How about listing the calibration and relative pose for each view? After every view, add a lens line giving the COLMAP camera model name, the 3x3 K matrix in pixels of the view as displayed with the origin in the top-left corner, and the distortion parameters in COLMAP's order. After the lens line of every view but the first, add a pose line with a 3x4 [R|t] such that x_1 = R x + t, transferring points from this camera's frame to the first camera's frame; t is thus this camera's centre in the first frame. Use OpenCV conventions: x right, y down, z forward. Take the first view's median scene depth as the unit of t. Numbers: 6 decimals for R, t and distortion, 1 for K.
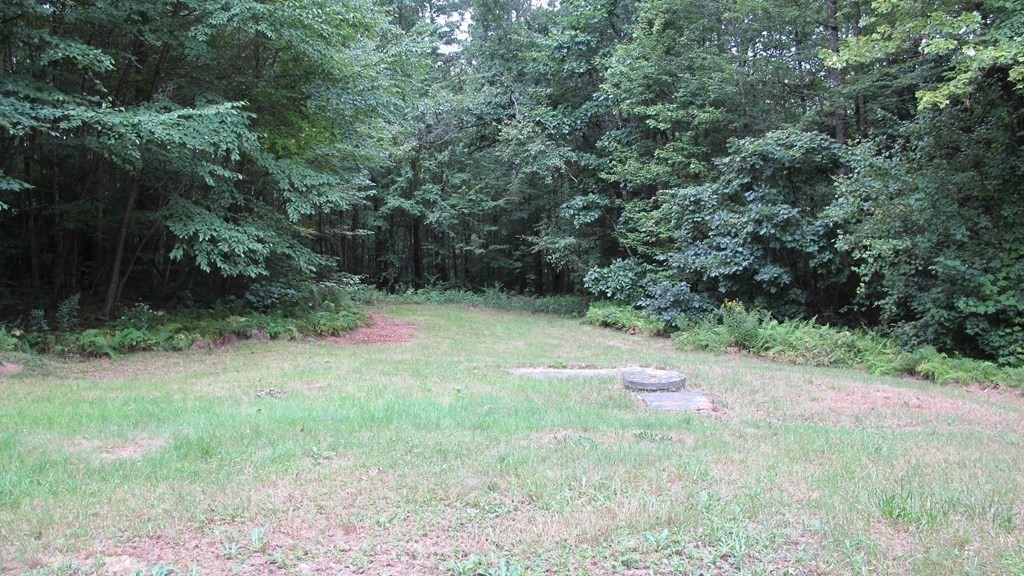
lens RADIAL K [[846.4, 0, 512.0], [0, 846.4, 288.0], [0, 0, 1]] dist [-0.111857, -0.001567]
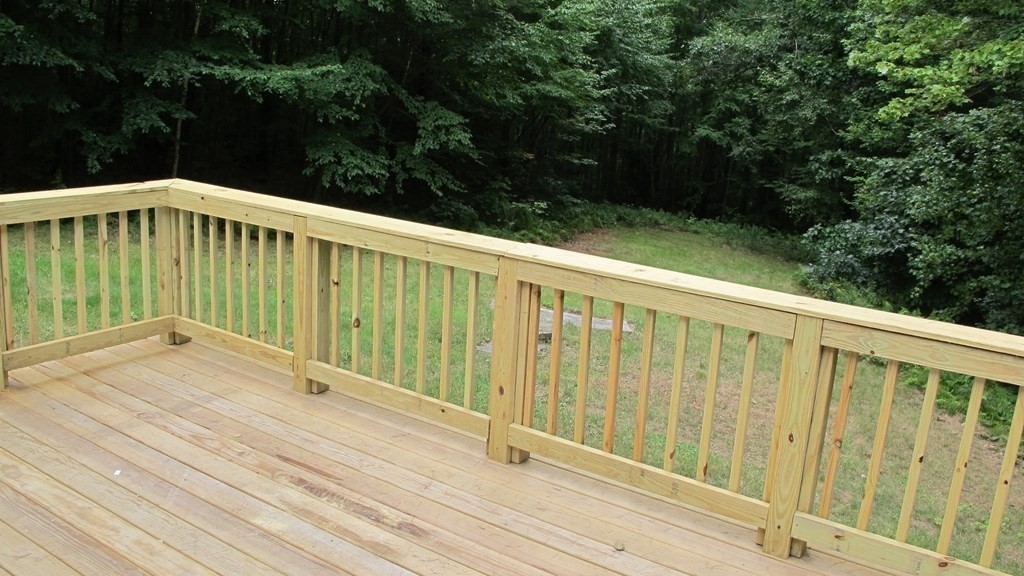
lens RADIAL K [[846.4, 0, 512.0], [0, 846.4, 288.0], [0, 0, 1]] dist [-0.111857, -0.001567]
pose [[0.857259, 0.188936, -0.478967, 0.255016], [-0.135040, 0.980180, 0.144950, -0.042244], [0.496861, -0.059580, 0.865783, -0.023268]]
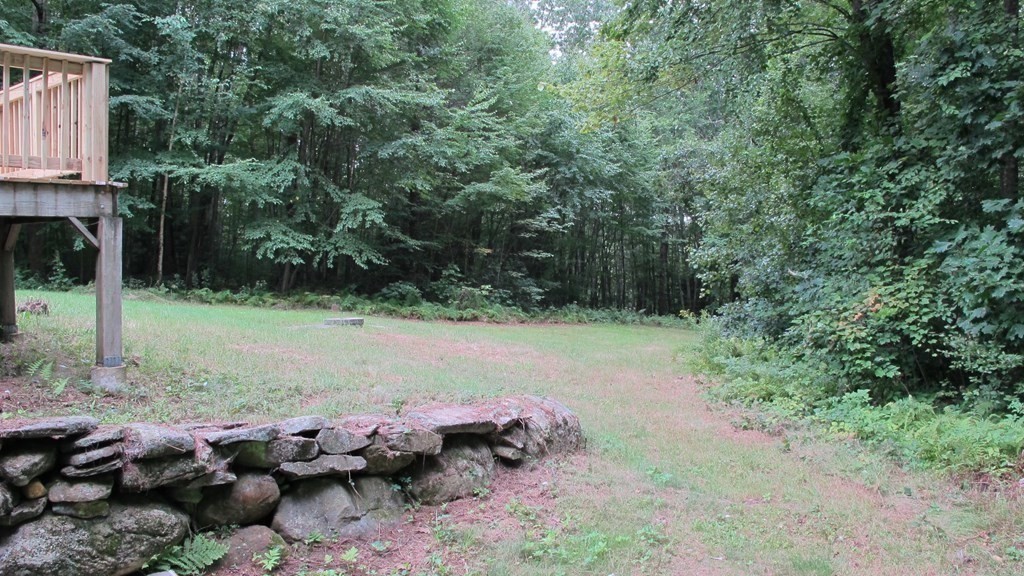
lens RADIAL K [[846.4, 0, 512.0], [0, 846.4, 288.0], [0, 0, 1]] dist [-0.111857, -0.001567]
pose [[0.794031, 0.049573, -0.605852, 0.477300], [-0.078791, 0.996655, -0.021714, 0.016445], [0.602749, 0.064977, 0.795281, -0.025886]]
